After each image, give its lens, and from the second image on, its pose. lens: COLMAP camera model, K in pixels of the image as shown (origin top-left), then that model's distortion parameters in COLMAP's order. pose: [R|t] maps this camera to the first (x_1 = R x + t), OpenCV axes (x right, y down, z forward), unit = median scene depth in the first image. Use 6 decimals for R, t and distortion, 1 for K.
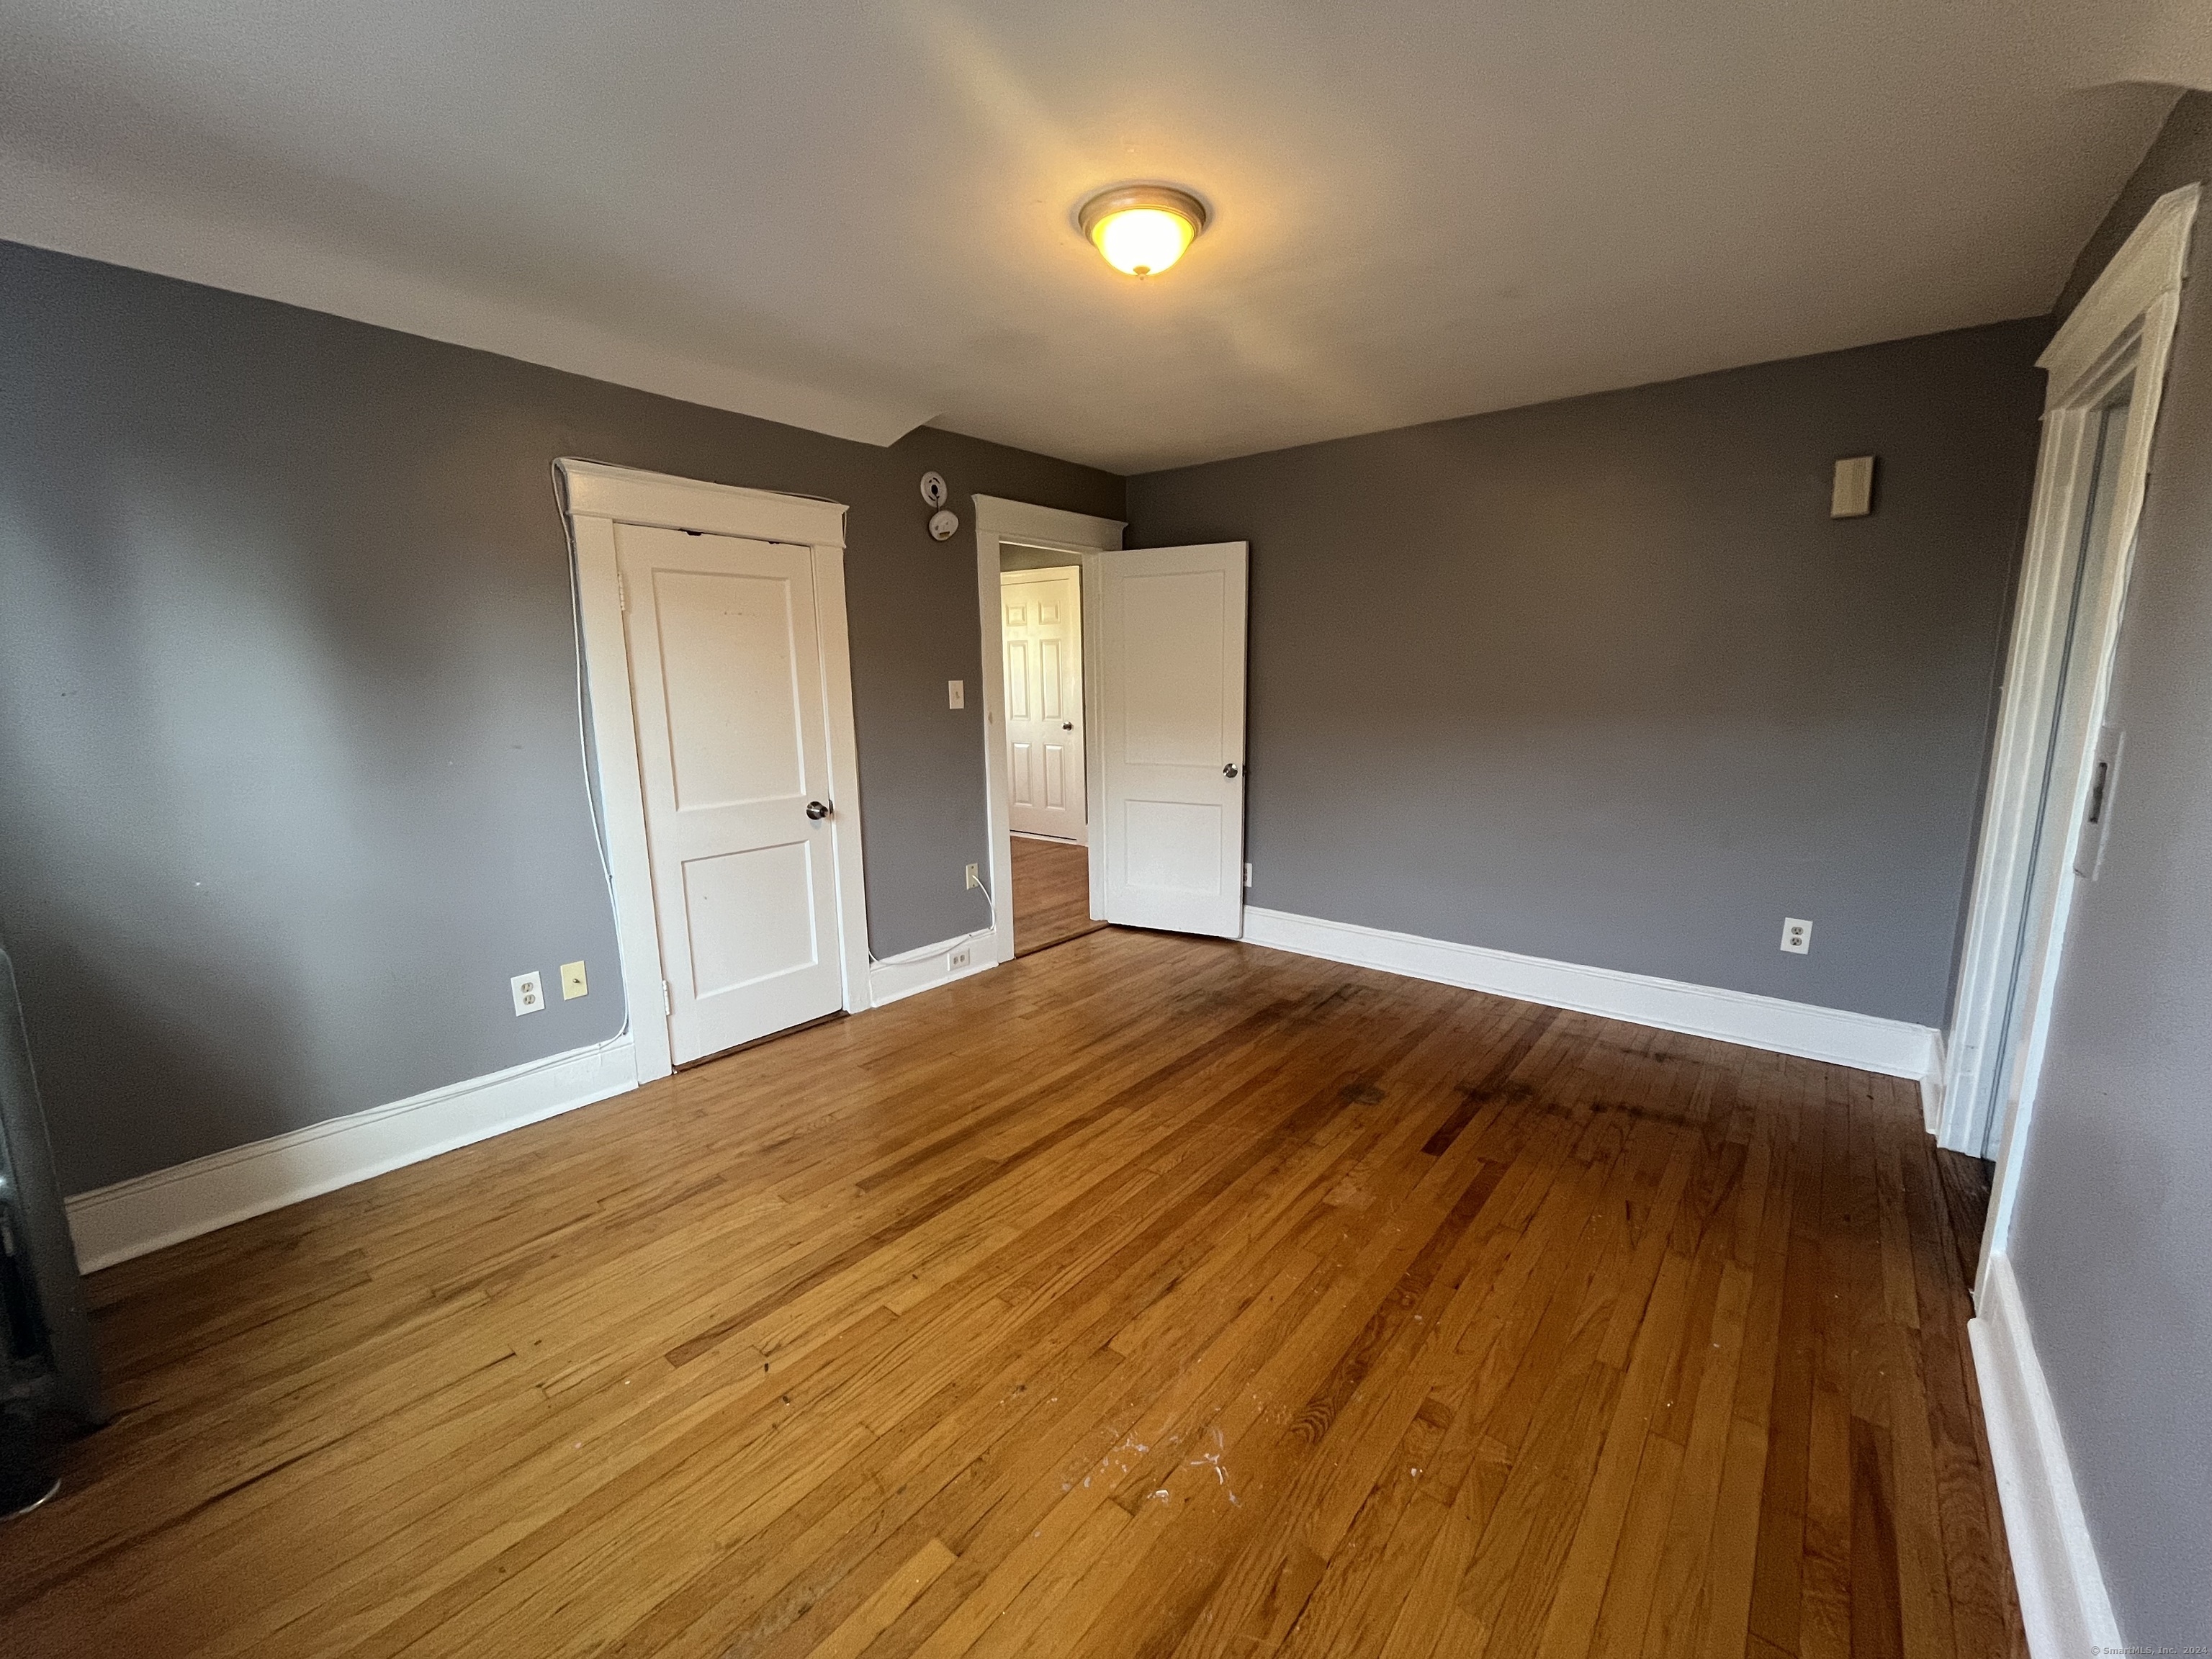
lens RADIAL K [[899.7, 0, 1105.5], [0, 899.7, 832.6], [0, 0, 1]] dist [-0.000219, 0.000126]
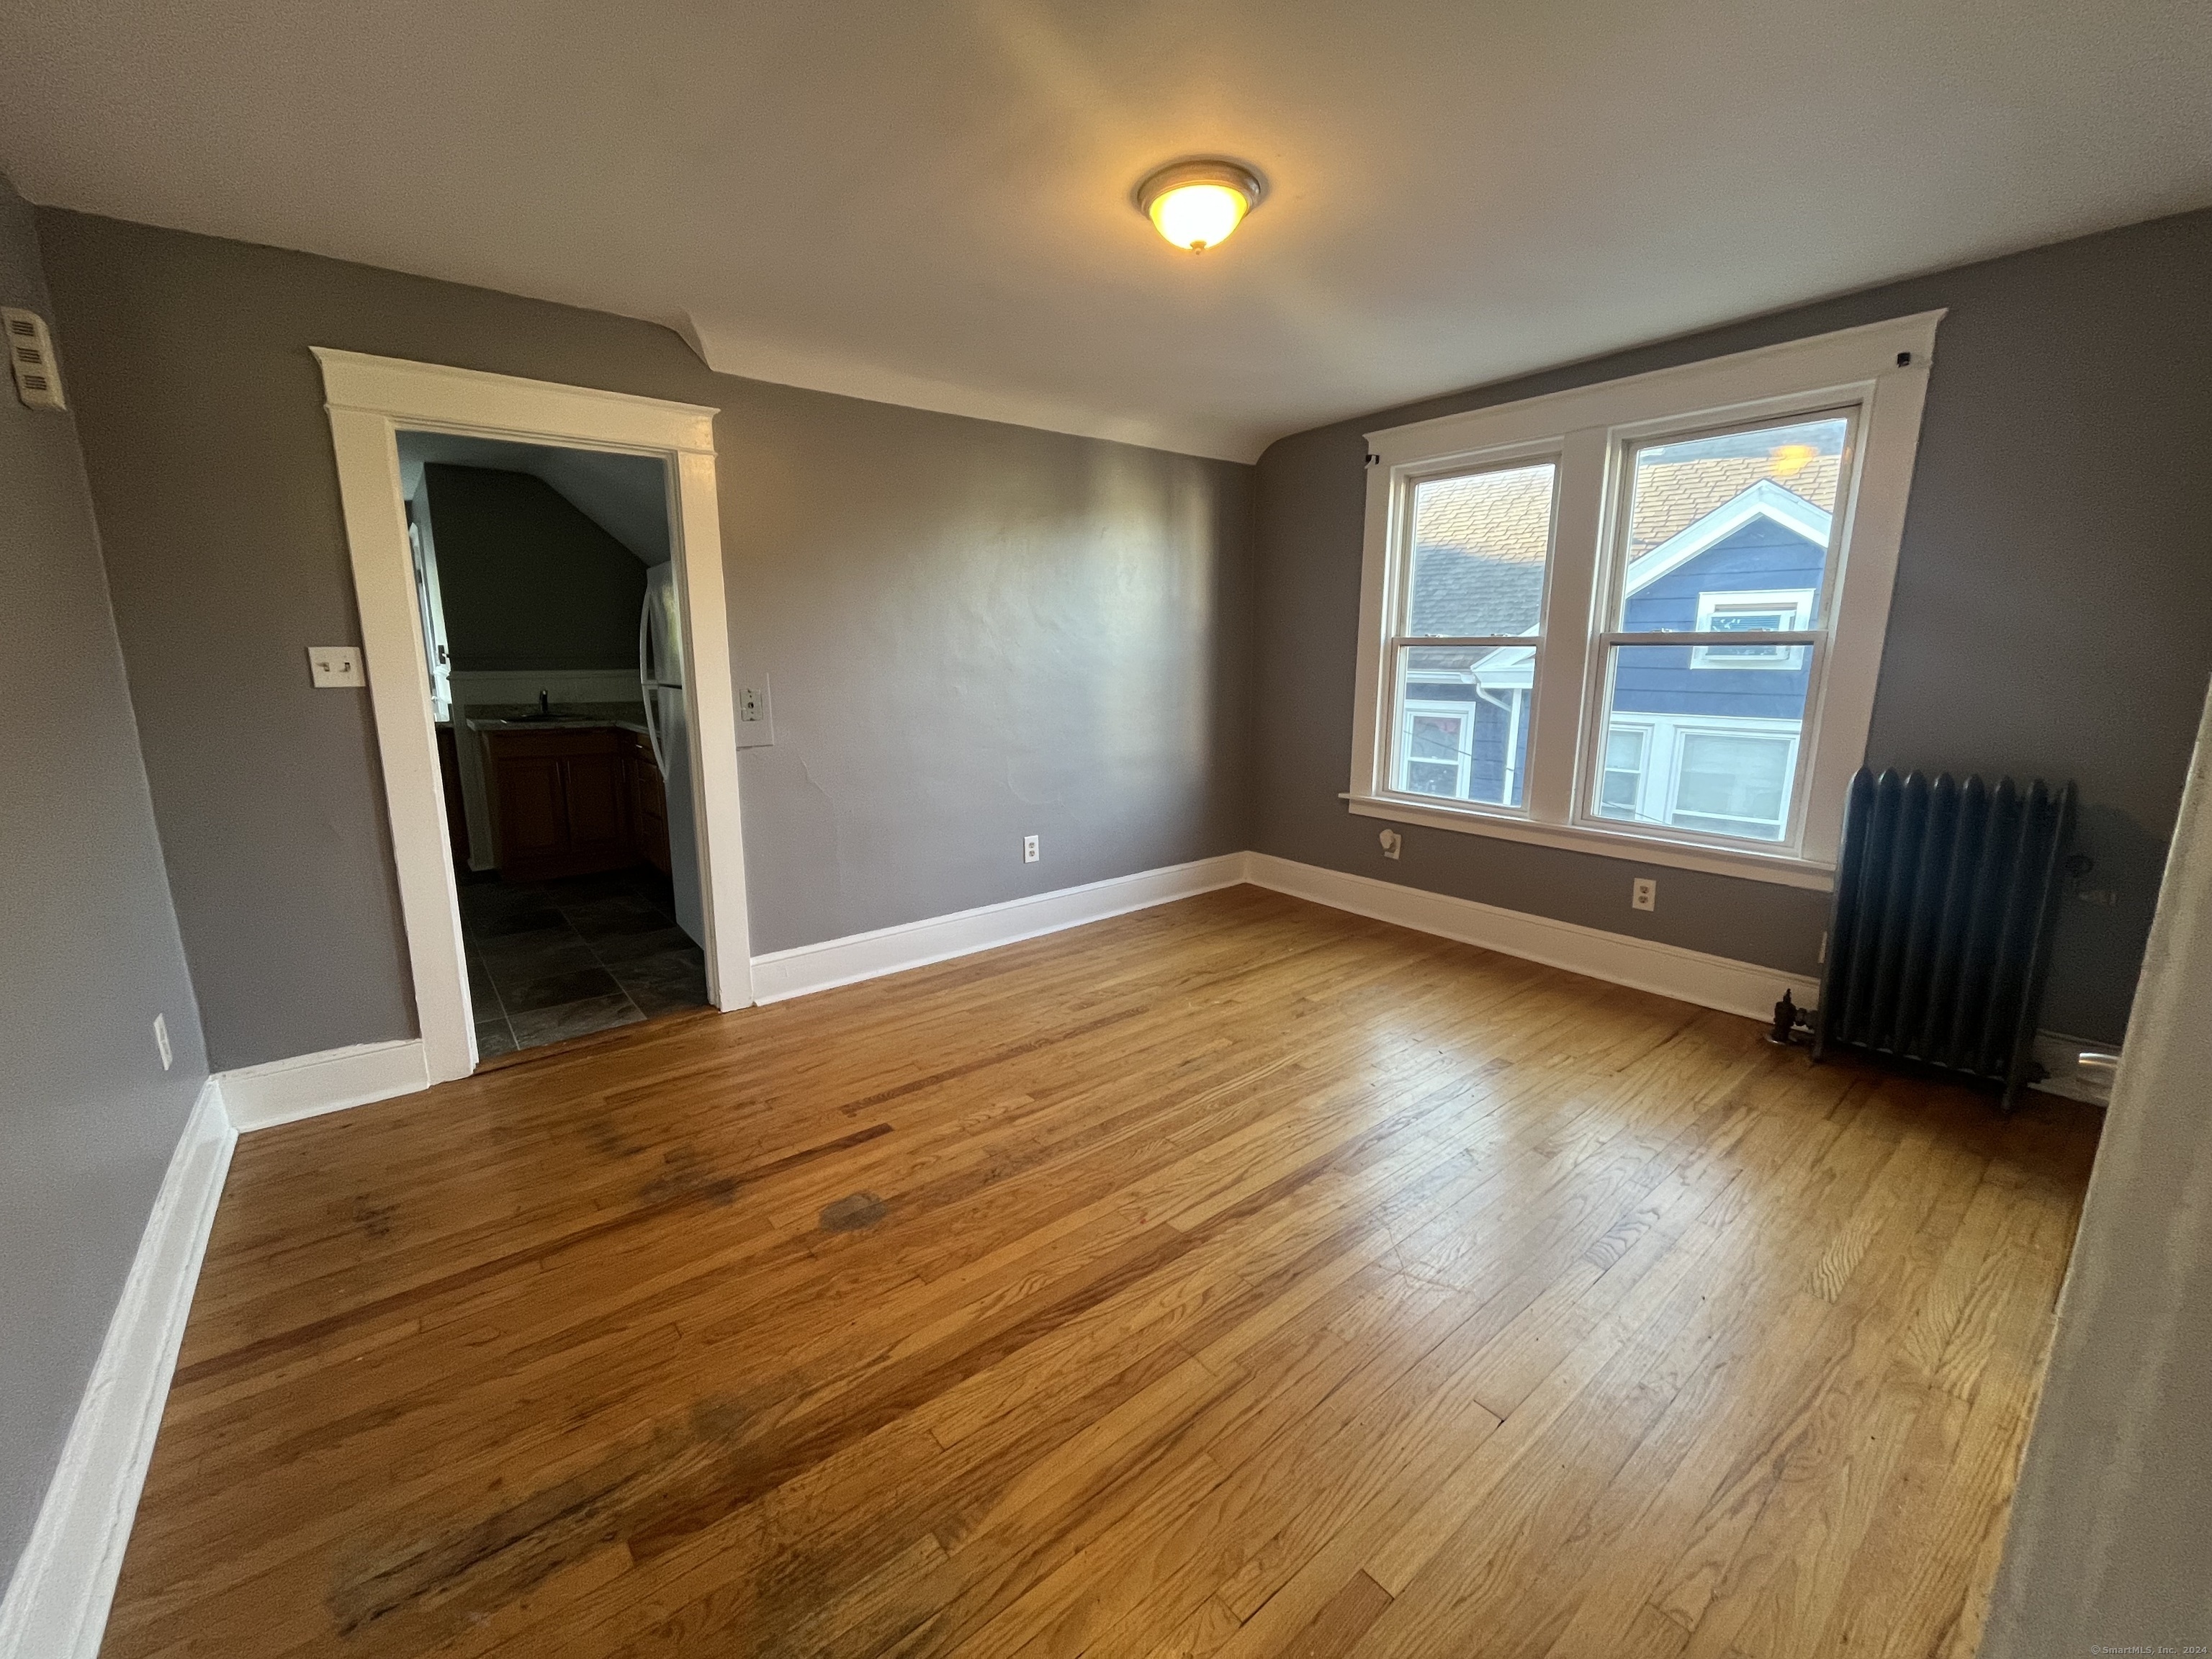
lens RADIAL K [[899.7, 0, 1104.7], [0, 899.7, 824.3], [0, 0, 1]] dist [-0.000219, 0.000126]
pose [[-0.977944, -0.028654, 0.206891, -0.065331], [0.046956, 0.935027, 0.351453, -0.277873], [-0.203519, 0.353416, -0.913059, 1.638738]]
